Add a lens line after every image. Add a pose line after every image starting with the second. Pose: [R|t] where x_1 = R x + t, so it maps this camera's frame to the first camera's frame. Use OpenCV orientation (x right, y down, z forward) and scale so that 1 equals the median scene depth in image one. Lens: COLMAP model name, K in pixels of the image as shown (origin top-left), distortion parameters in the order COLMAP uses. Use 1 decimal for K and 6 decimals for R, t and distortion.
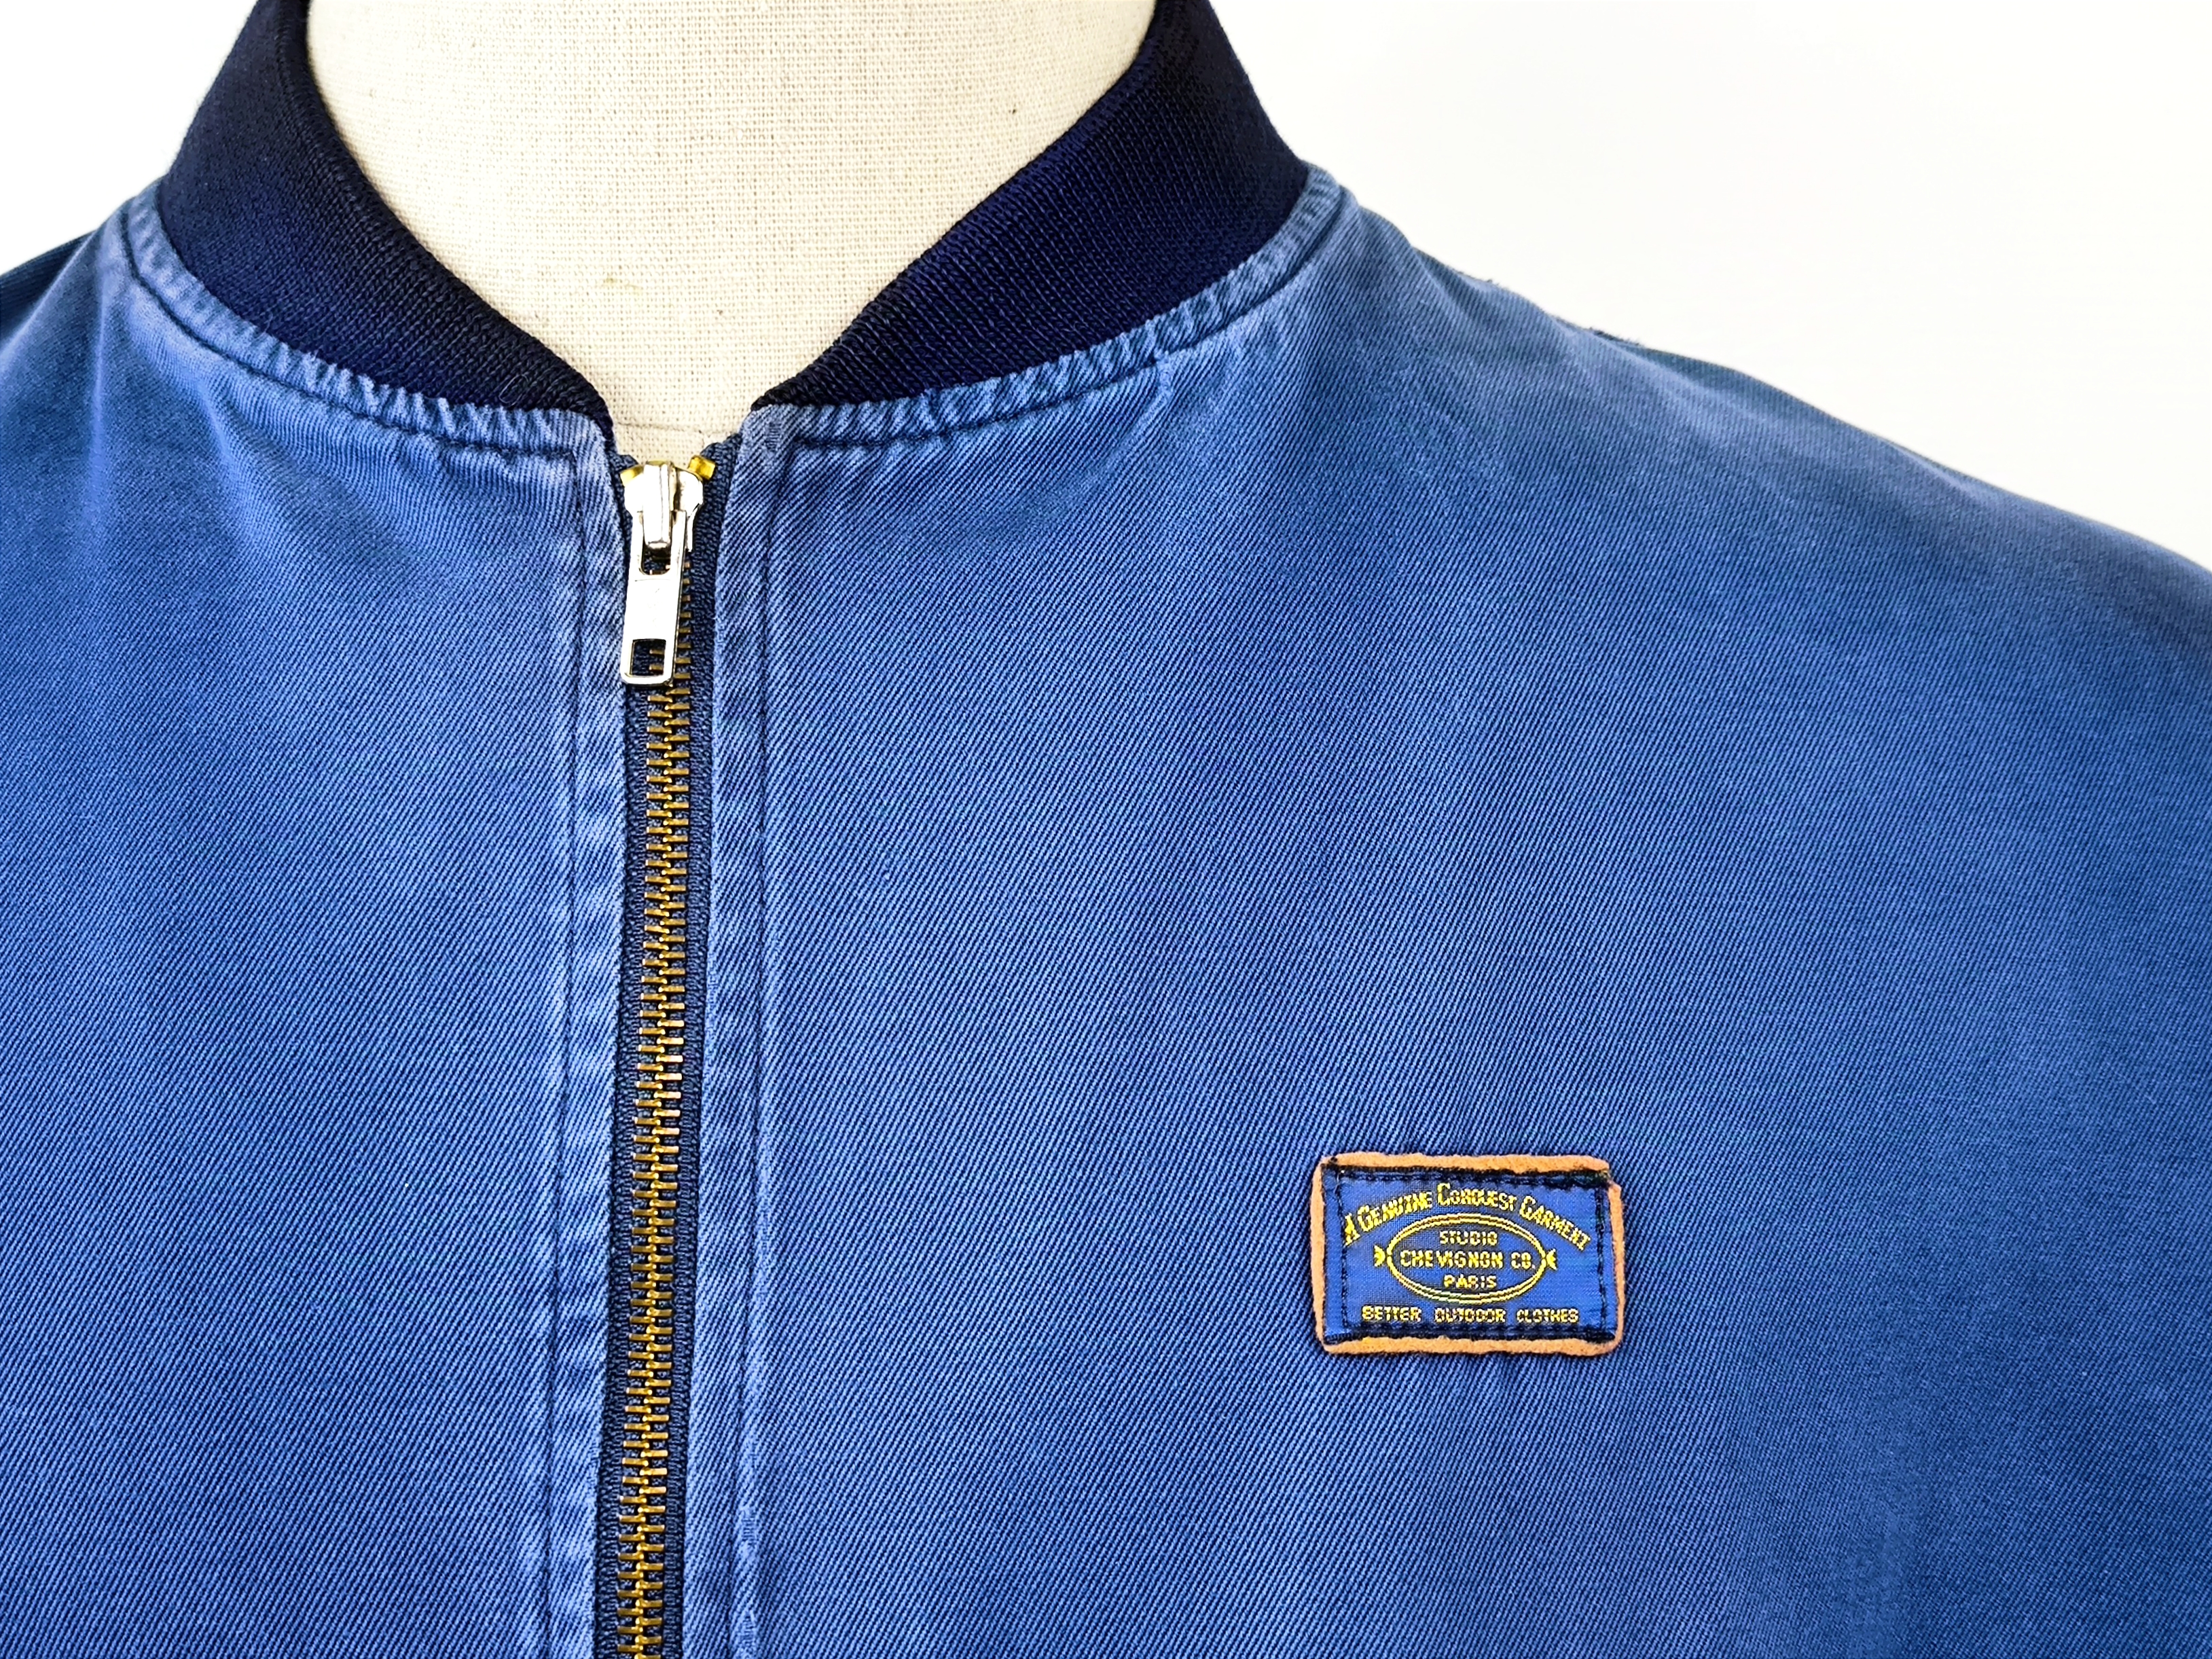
lens RADIAL K [[3312.4, 0, 1102.5], [0, 3312.4, 978.8], [0, 0, 1]] dist [0.093670, -0.633252]
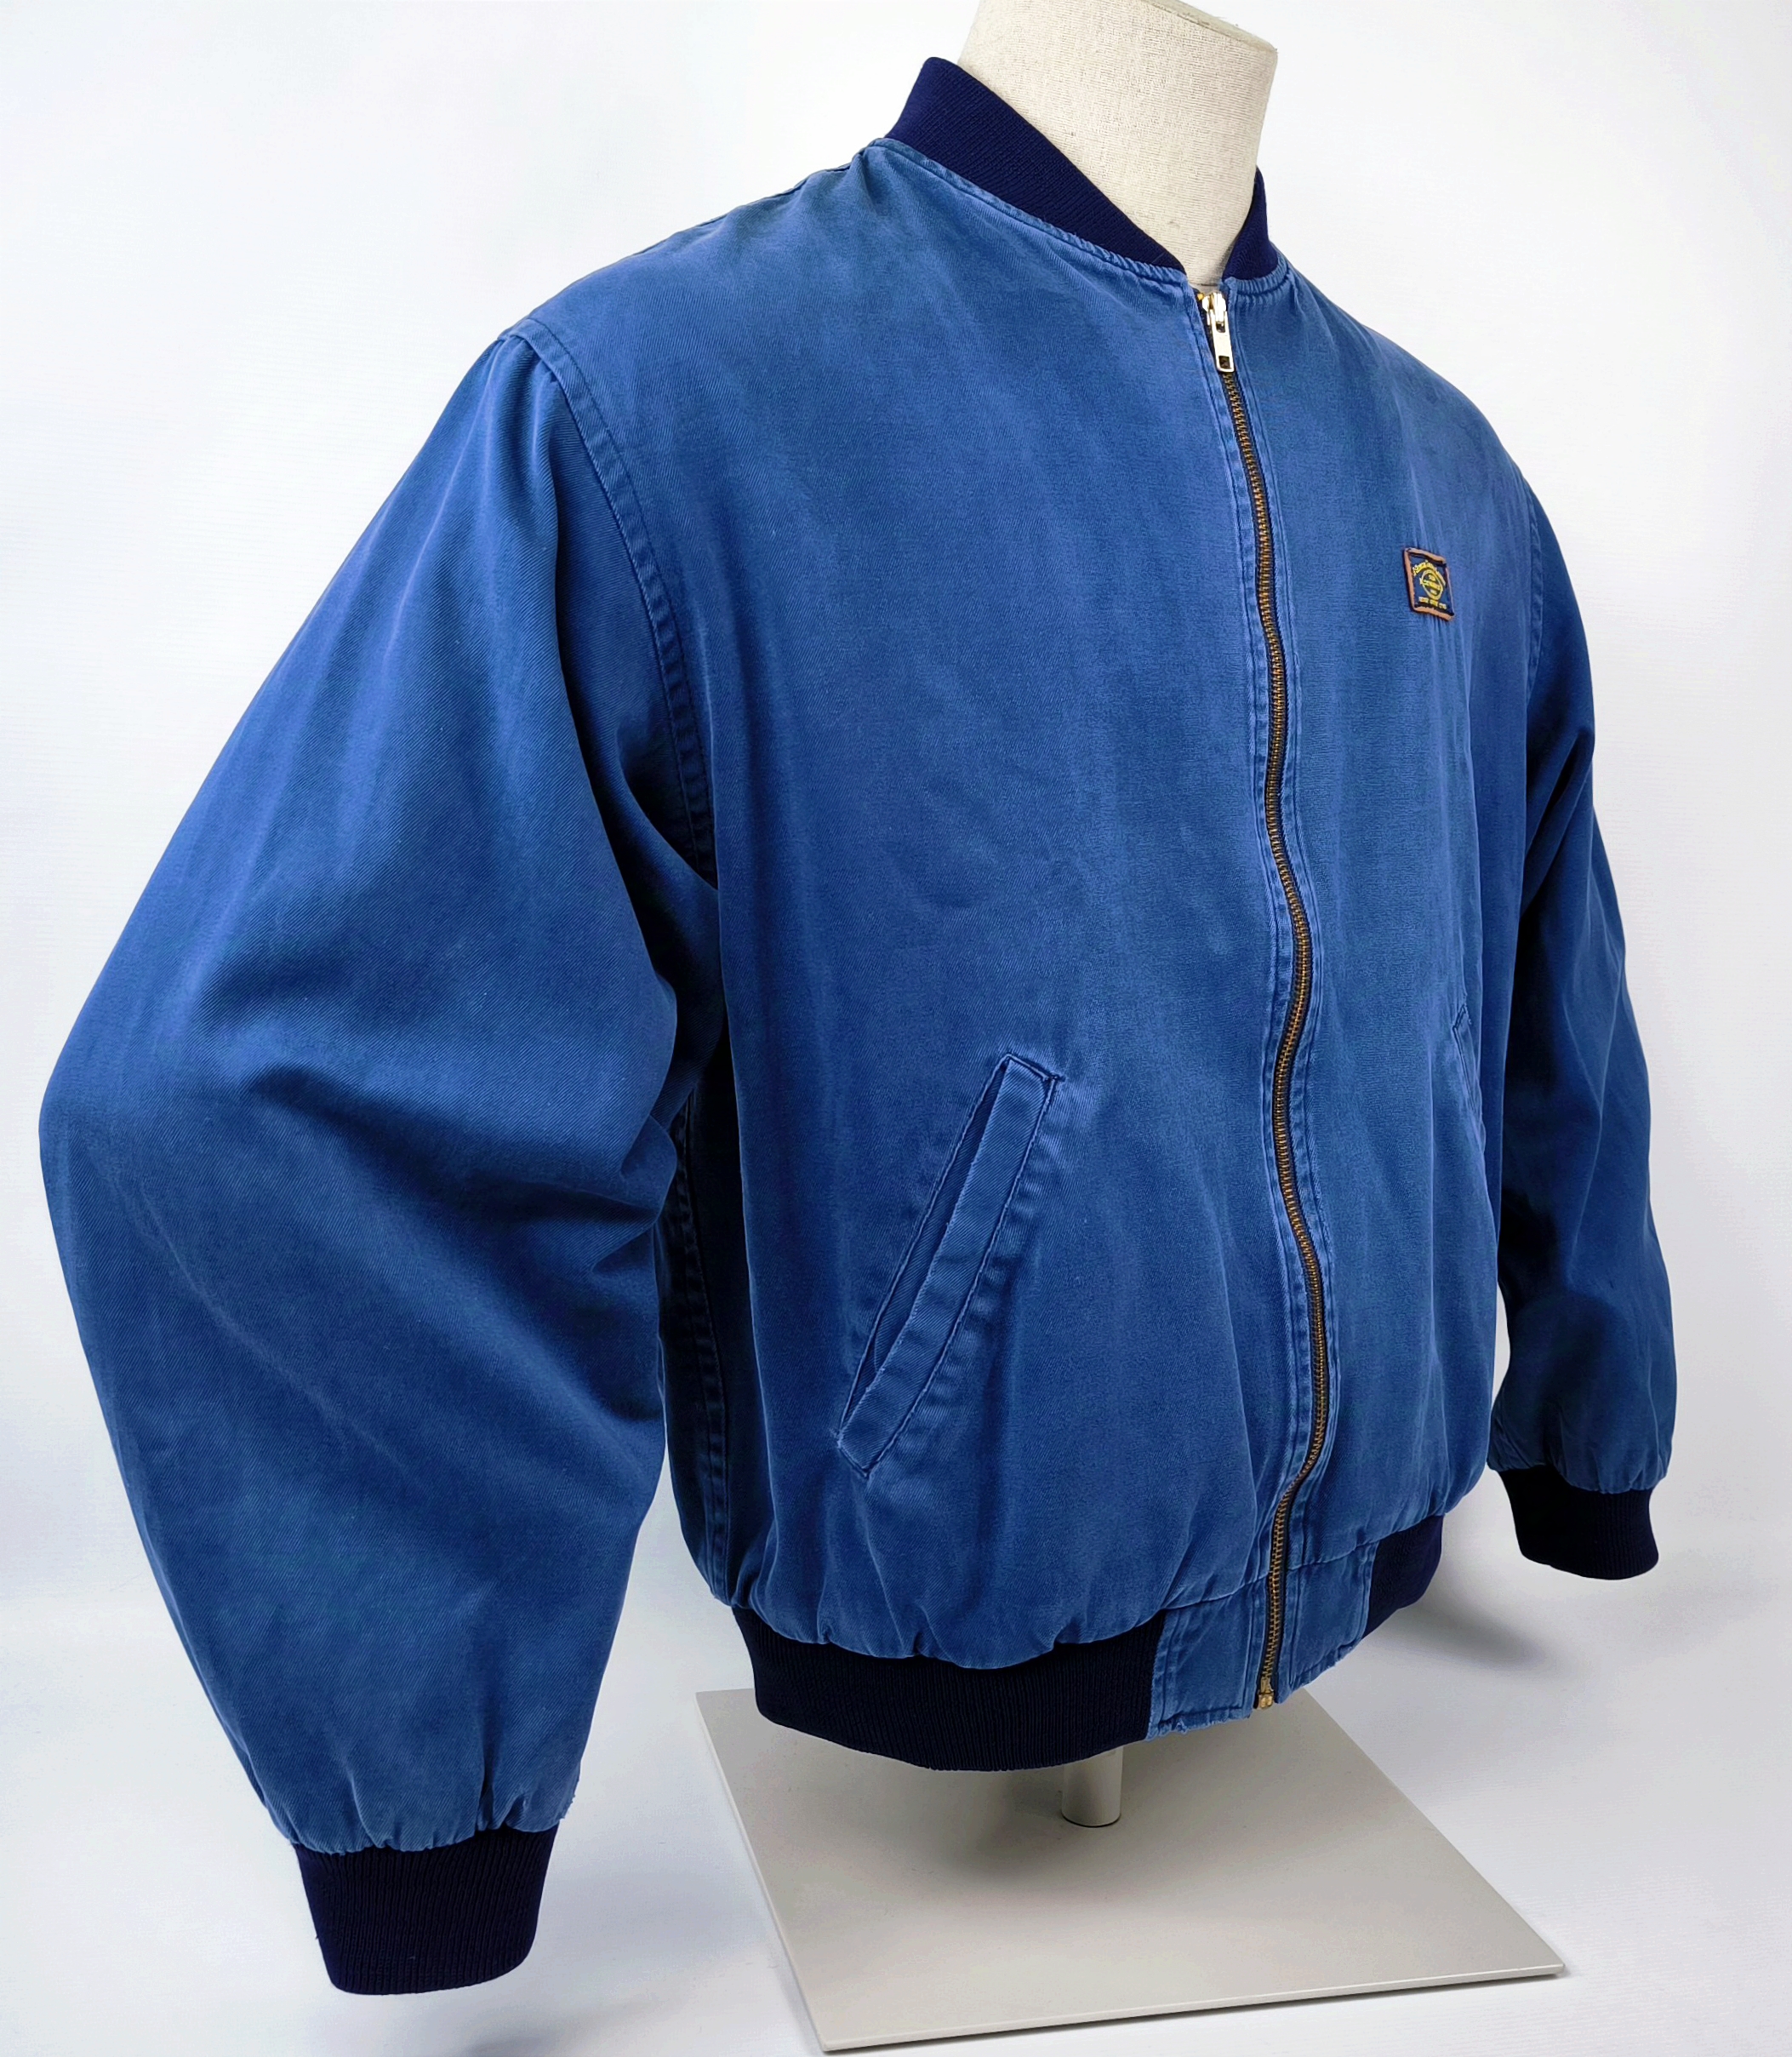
lens RADIAL K [[2527.6, 0, 1063.7], [0, 2527.6, 972.5], [0, 0, 1]] dist [0.102966, -0.176971]
pose [[0.730560, -0.055251, 0.680609, -1.770245], [0.027221, 0.998285, 0.051820, 0.312248], [-0.682305, -0.019331, 0.730812, -0.509940]]
